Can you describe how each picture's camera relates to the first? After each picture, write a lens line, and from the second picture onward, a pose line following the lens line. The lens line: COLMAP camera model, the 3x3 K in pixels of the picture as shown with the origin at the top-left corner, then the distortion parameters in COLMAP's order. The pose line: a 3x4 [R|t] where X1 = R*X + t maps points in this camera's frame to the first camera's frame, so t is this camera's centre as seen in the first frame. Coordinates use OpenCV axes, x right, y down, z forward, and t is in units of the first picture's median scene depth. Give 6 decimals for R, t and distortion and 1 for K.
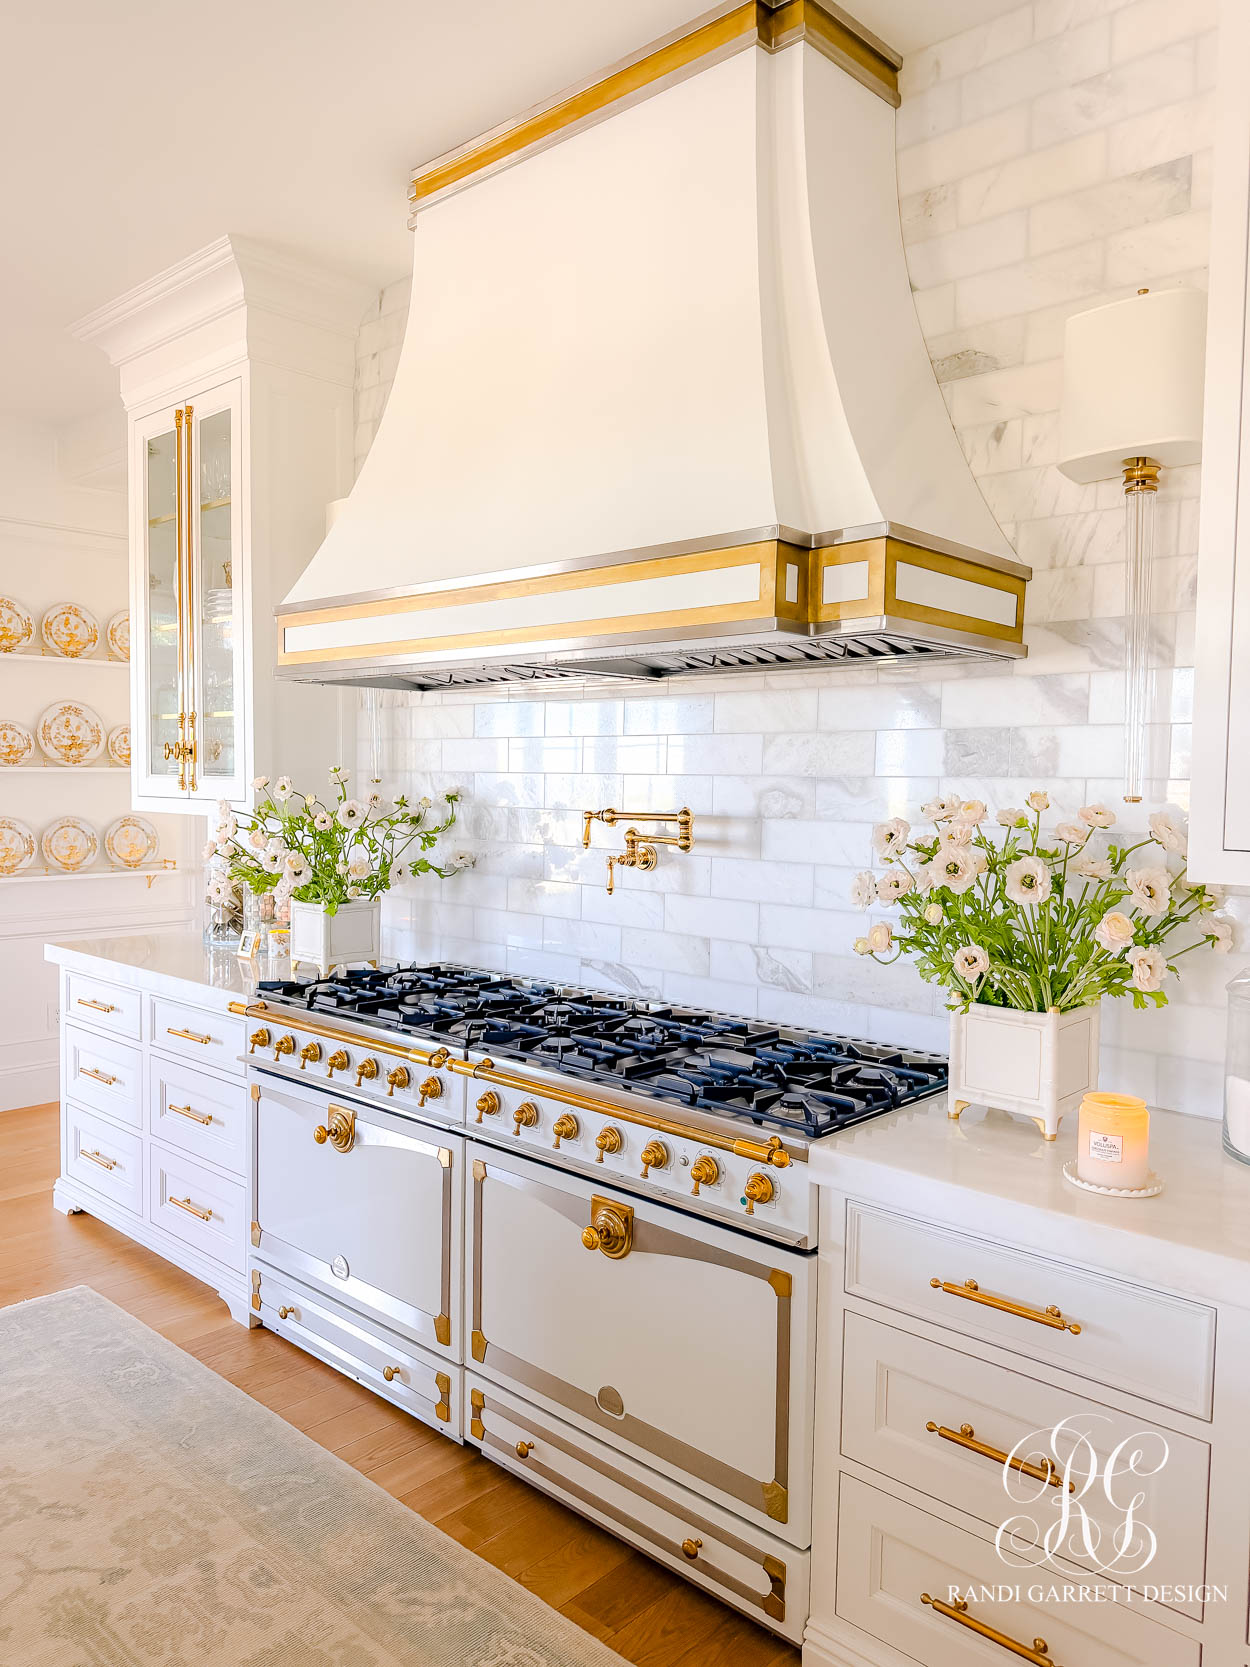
lens RADIAL K [[1177.2, 0, 623.6], [0, 1177.2, 838.0], [0, 0, 1]] dist [0.071845, -0.101496]
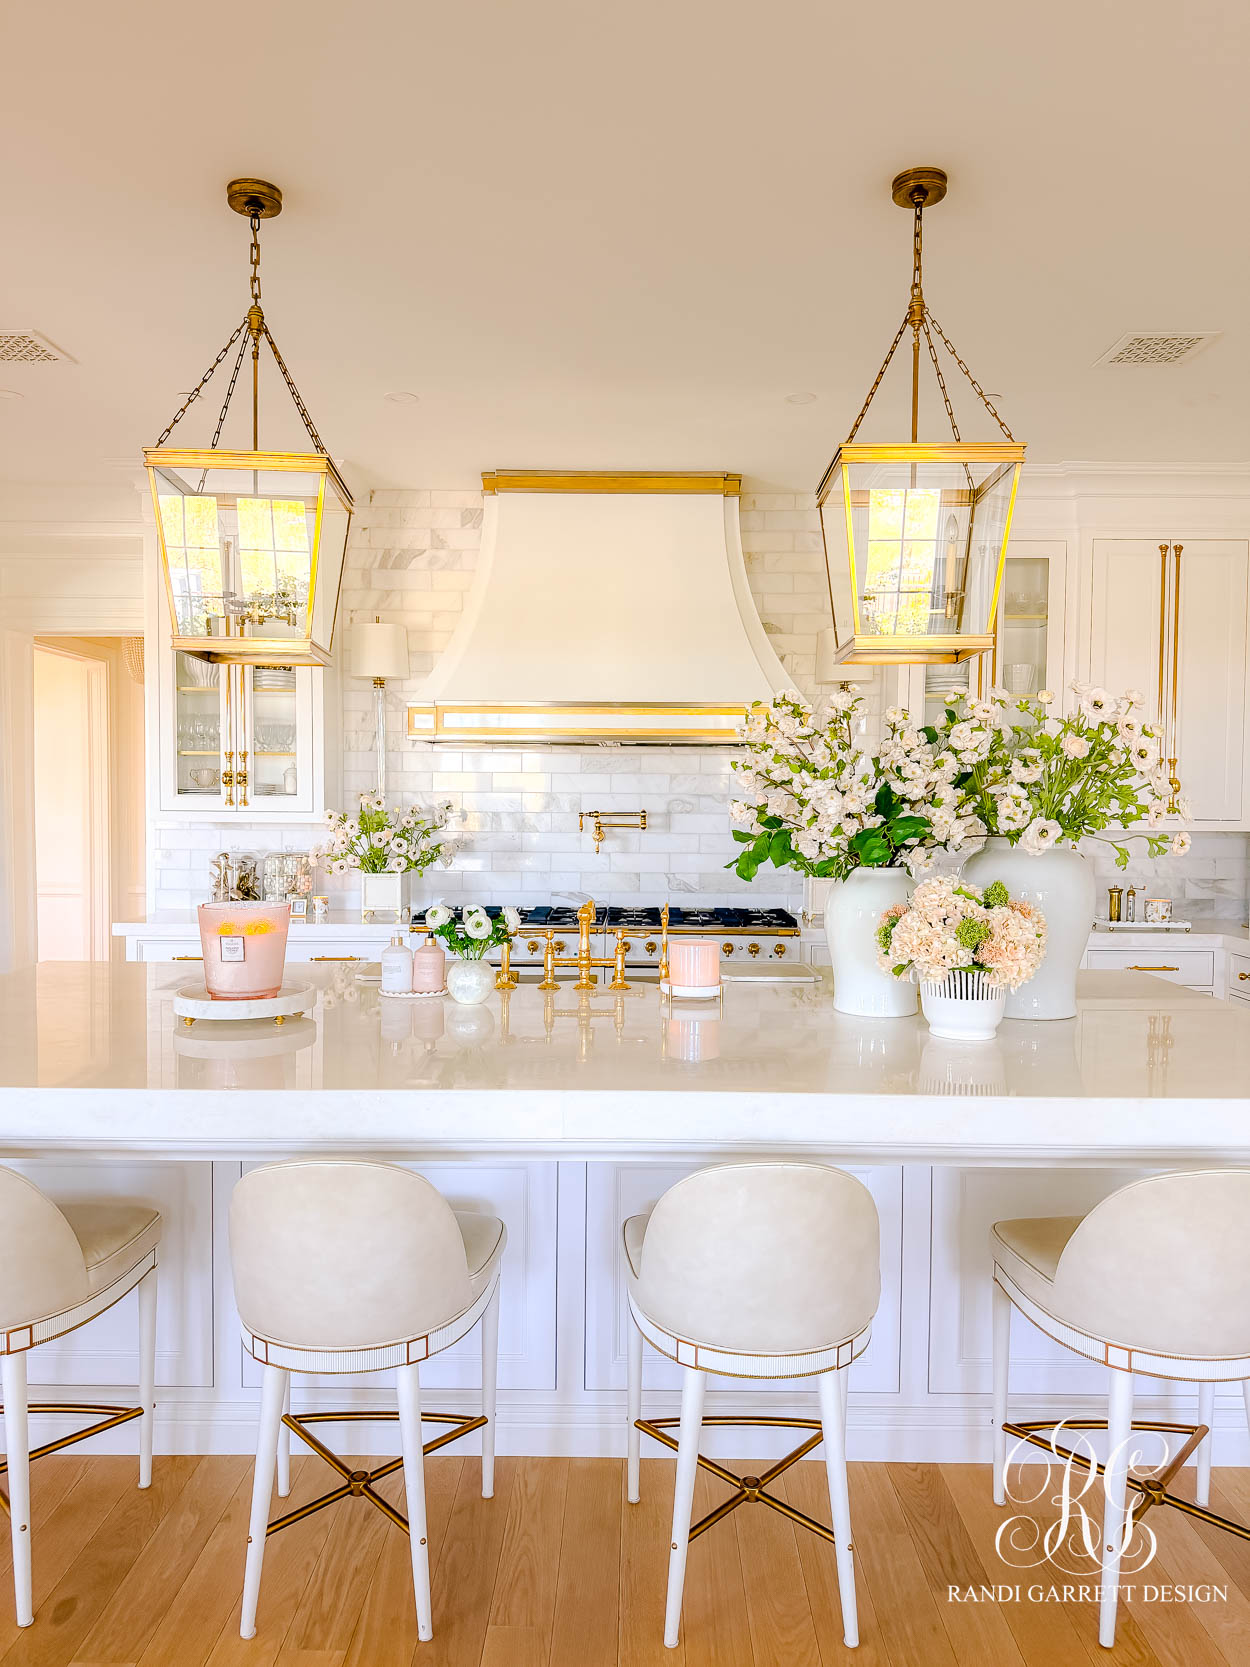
lens RADIAL K [[1160.5, 0, 625.9], [0, 1160.5, 838.1], [0, 0, 1]] dist [0.142593, -0.277287]
pose [[0.741510, -0.032947, 0.670132, -1.297169], [0.037695, 0.999262, 0.007419, 0.008408], [-0.669882, 0.019759, 0.742205, -0.492541]]
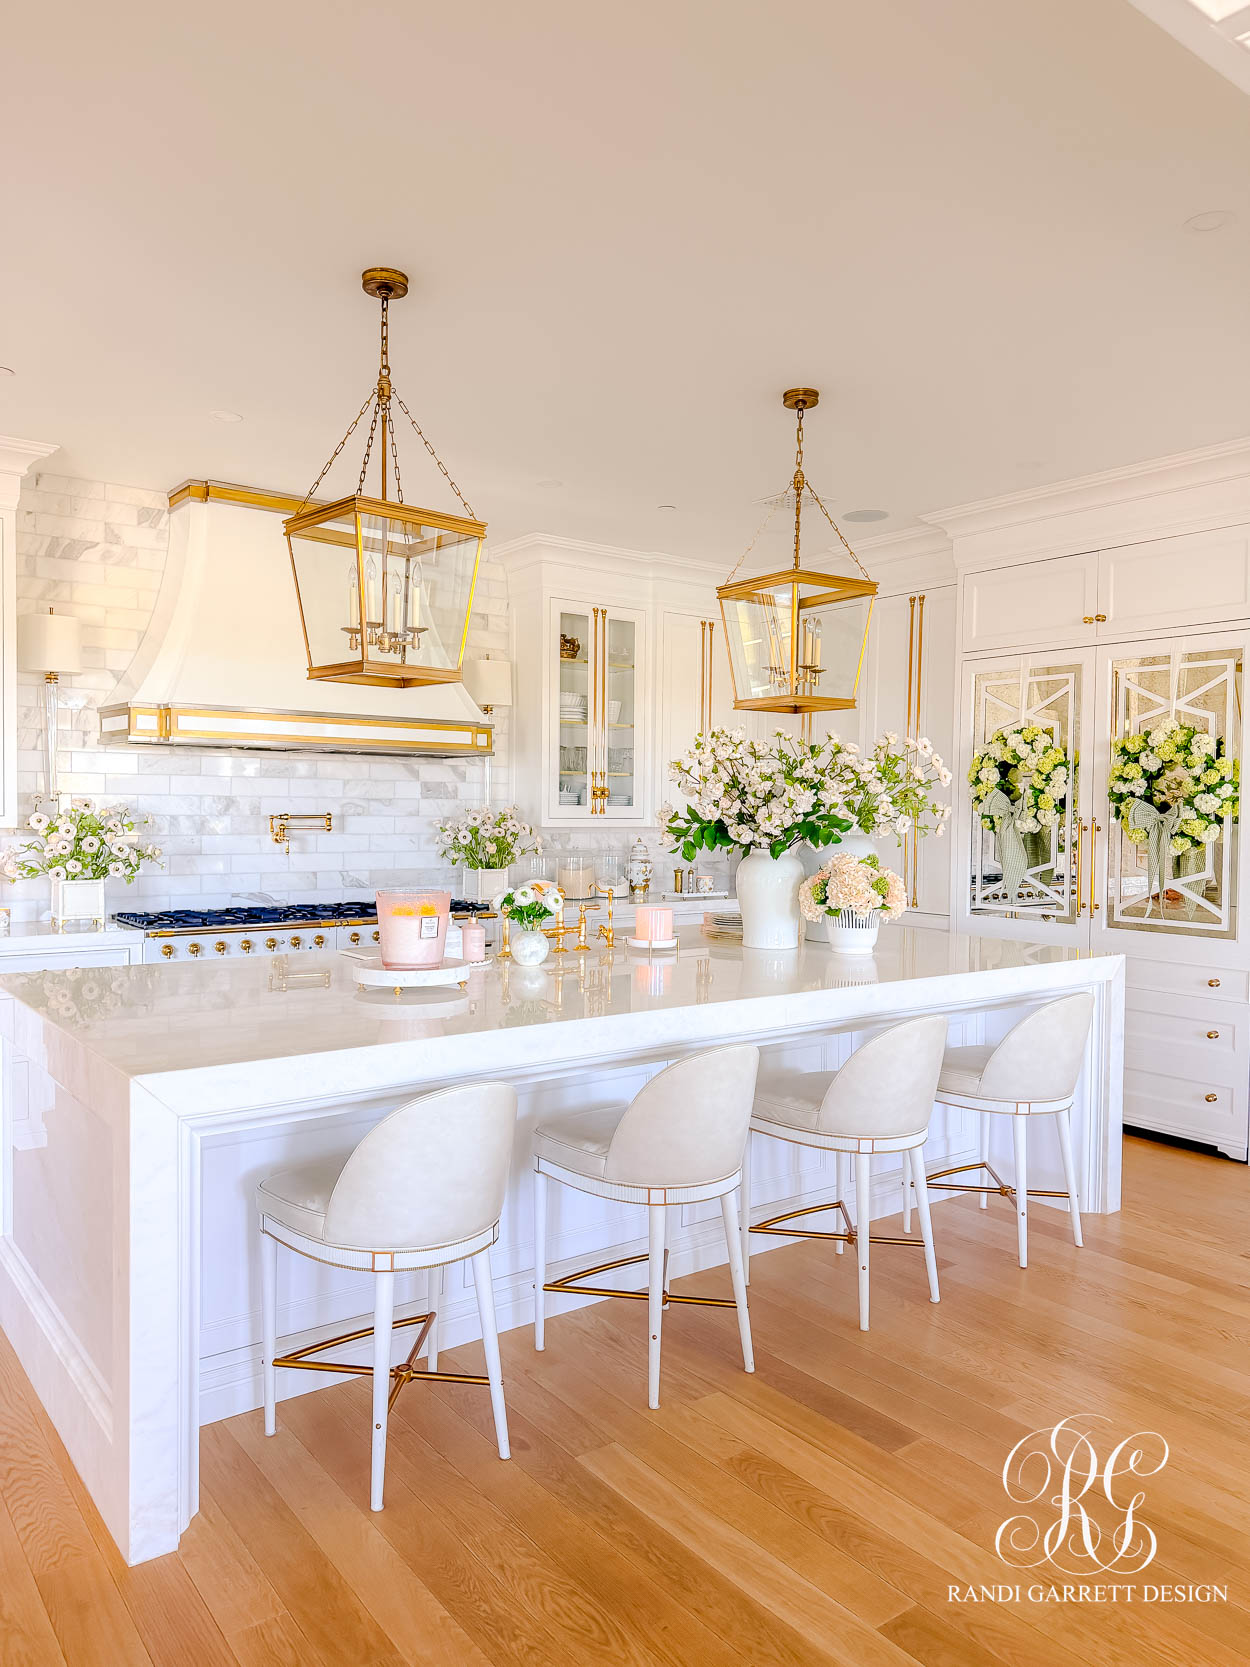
lens RADIAL K [[1165.8, 0, 628.2], [0, 1165.8, 838.4], [0, 0, 1]] dist [0.158138, -0.325394]
pose [[0.181126, -0.038062, 0.982723, -1.969814], [0.044306, 0.998552, 0.030509, -0.017946], [-0.982461, 0.038015, 0.182550, 0.021298]]
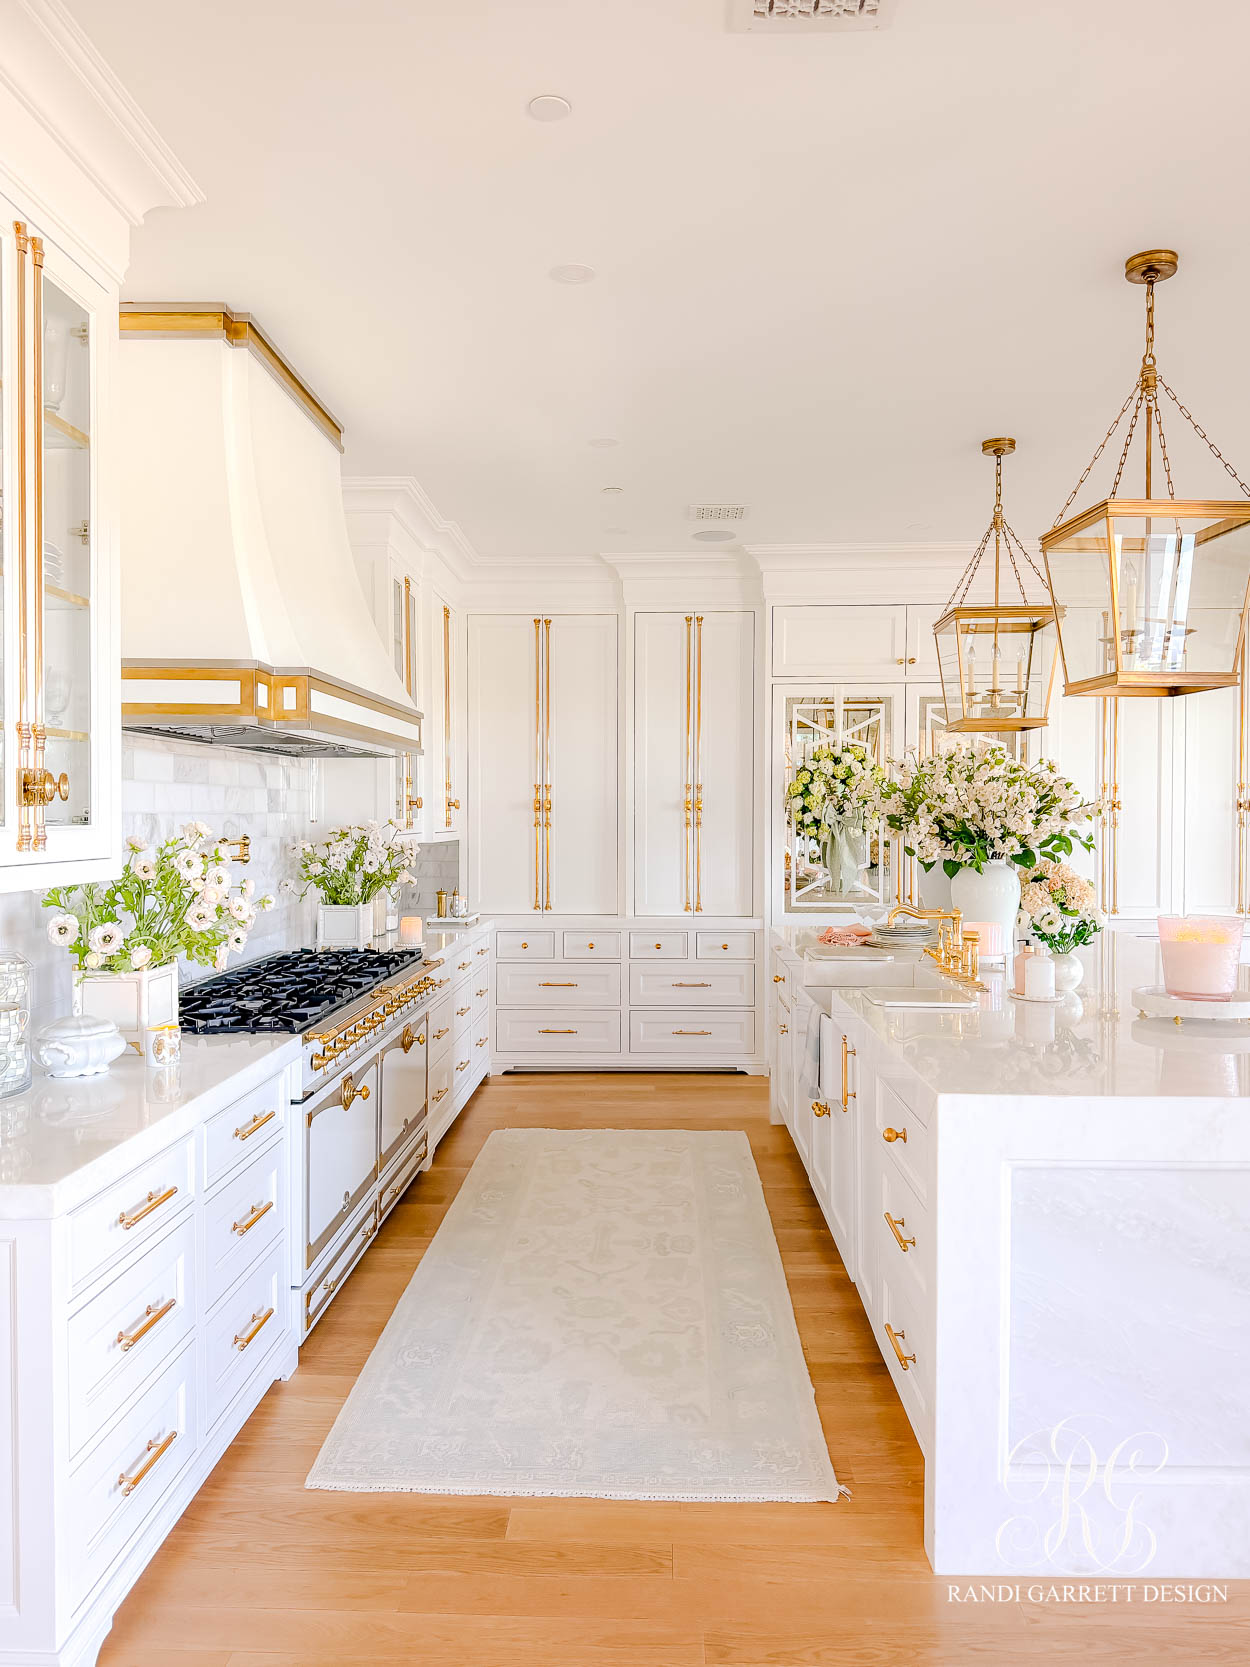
lens RADIAL K [[1193.1, 0, 627.2], [0, 1193.1, 833.9], [0, 0, 1]] dist [0.156741, -0.291206]
pose [[-0.655397, -0.027410, 0.754787, -1.385570], [0.030447, 0.997570, 0.062665, -0.104665], [-0.754670, 0.064051, -0.652970, 1.570093]]
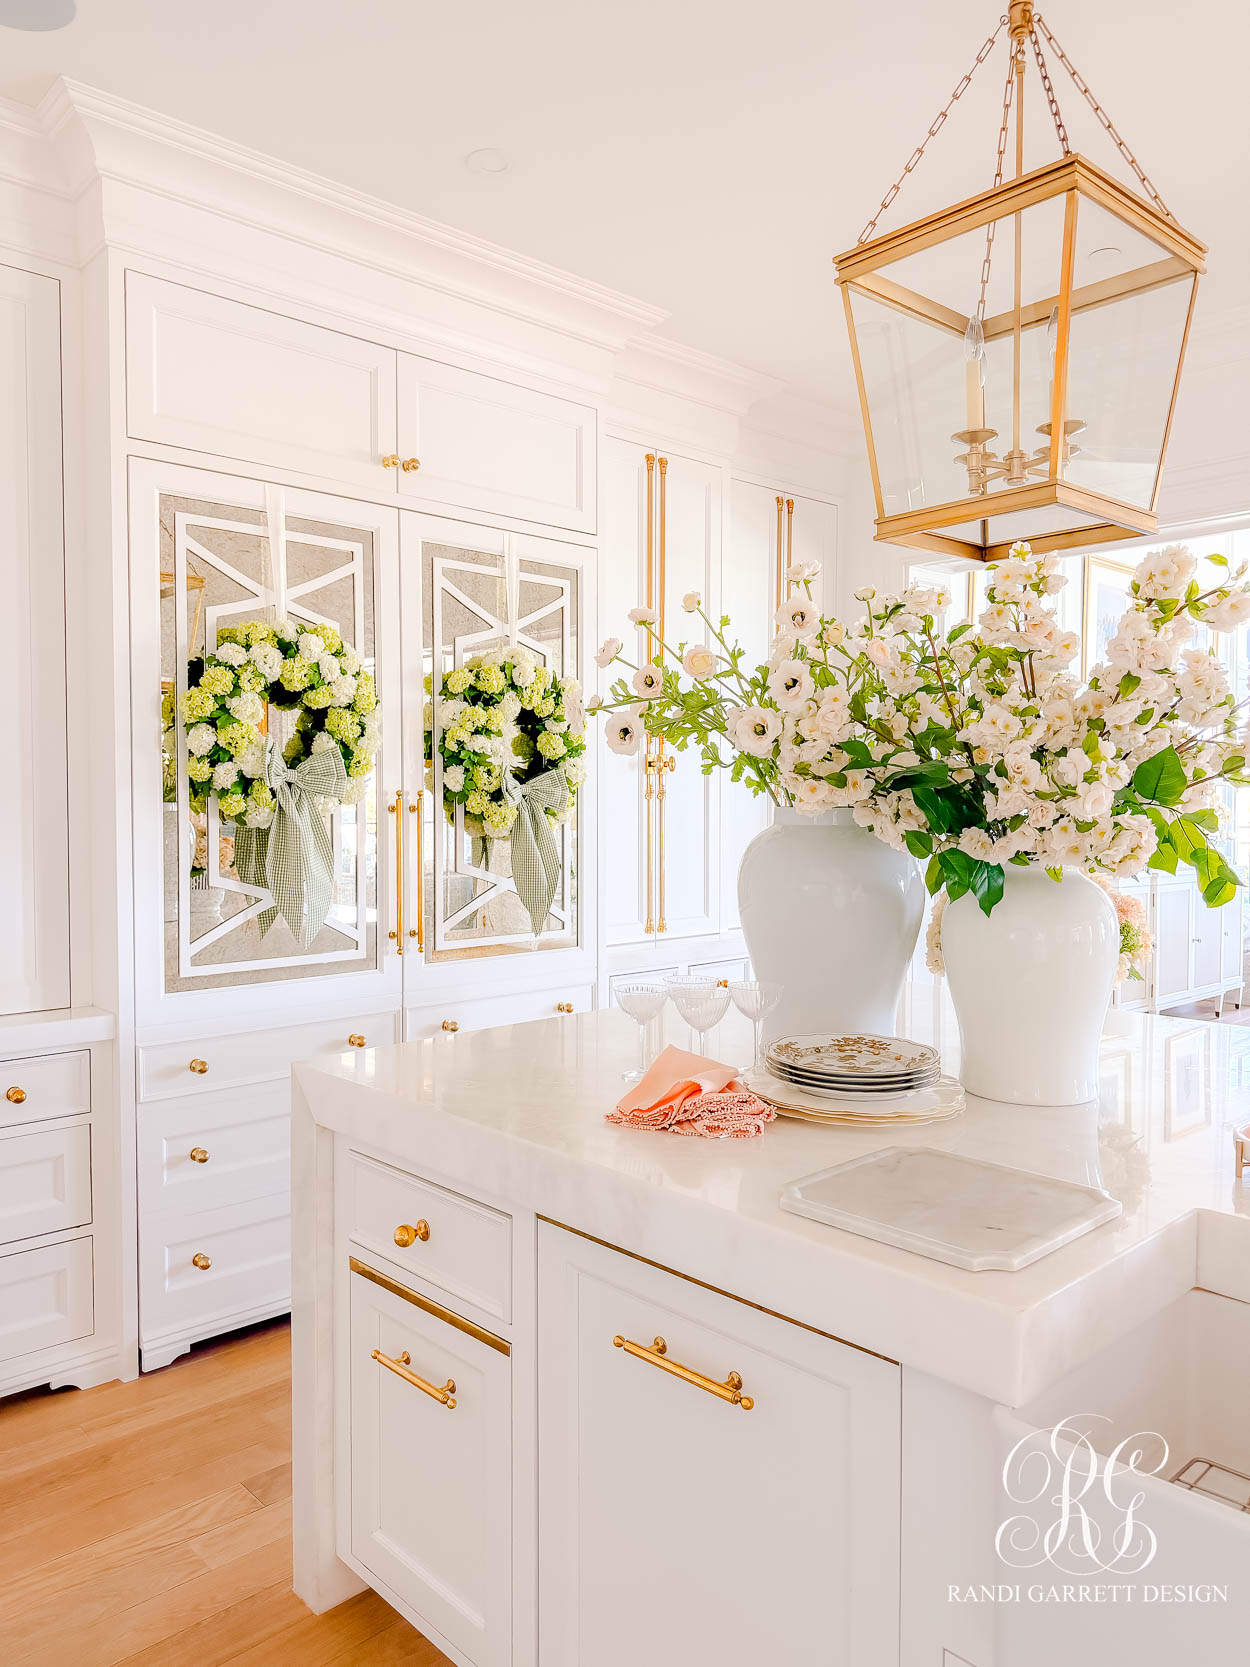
lens RADIAL K [[1165.8, 0, 628.2], [0, 1165.8, 838.4], [0, 0, 1]] dist [0.158138, -0.325394]
pose [[-0.996775, -0.015655, 0.078700, -0.289414], [-0.008865, 0.996264, 0.085899, -0.014990], [-0.079751, 0.084924, -0.993191, 0.771257]]
